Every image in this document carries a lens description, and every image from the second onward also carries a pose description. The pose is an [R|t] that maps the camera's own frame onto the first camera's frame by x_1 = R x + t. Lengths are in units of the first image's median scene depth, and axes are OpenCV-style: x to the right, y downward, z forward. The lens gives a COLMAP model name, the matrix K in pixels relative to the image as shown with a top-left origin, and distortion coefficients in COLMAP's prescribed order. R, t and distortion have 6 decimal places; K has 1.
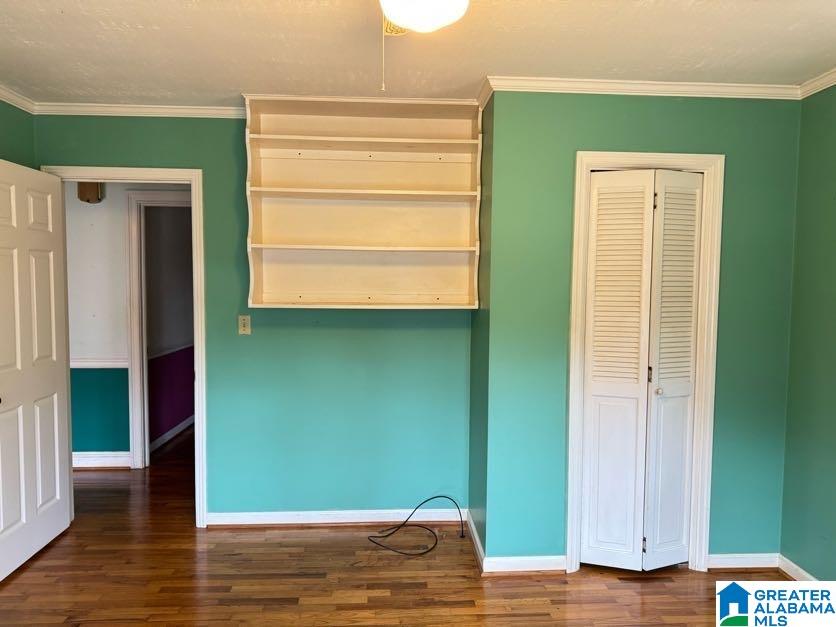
lens RADIAL K [[589.0, 0, 418.0], [0, 589.0, 317.7], [0, 0, 1]] dist [0.068094, -0.087414]
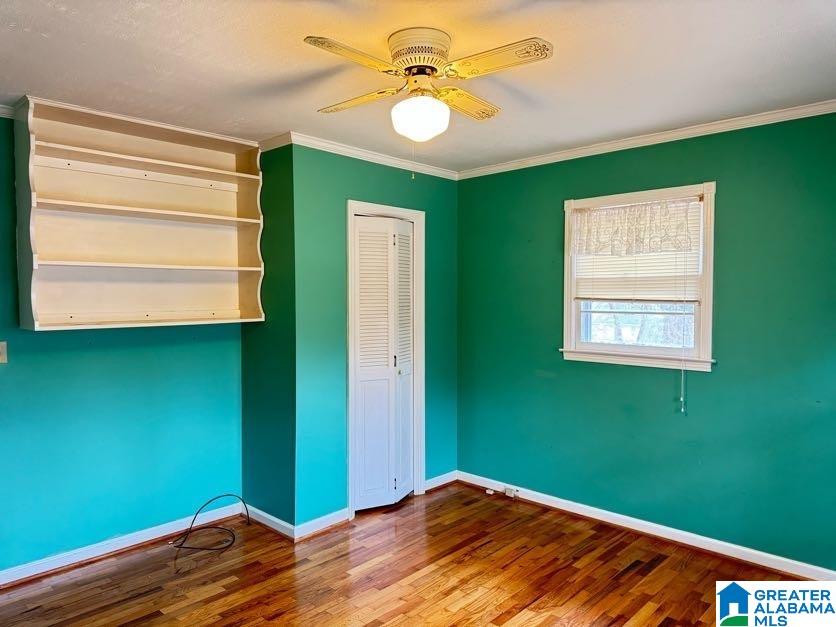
lens RADIAL K [[589.0, 0, 418.0], [0, 589.0, 317.7], [0, 0, 1]] dist [0.068094, -0.087414]
pose [[0.723808, -0.038447, 0.688929, -0.511119], [0.051216, 0.998686, 0.001924, -0.008619], [-0.688098, 0.033892, 0.724826, -0.057017]]
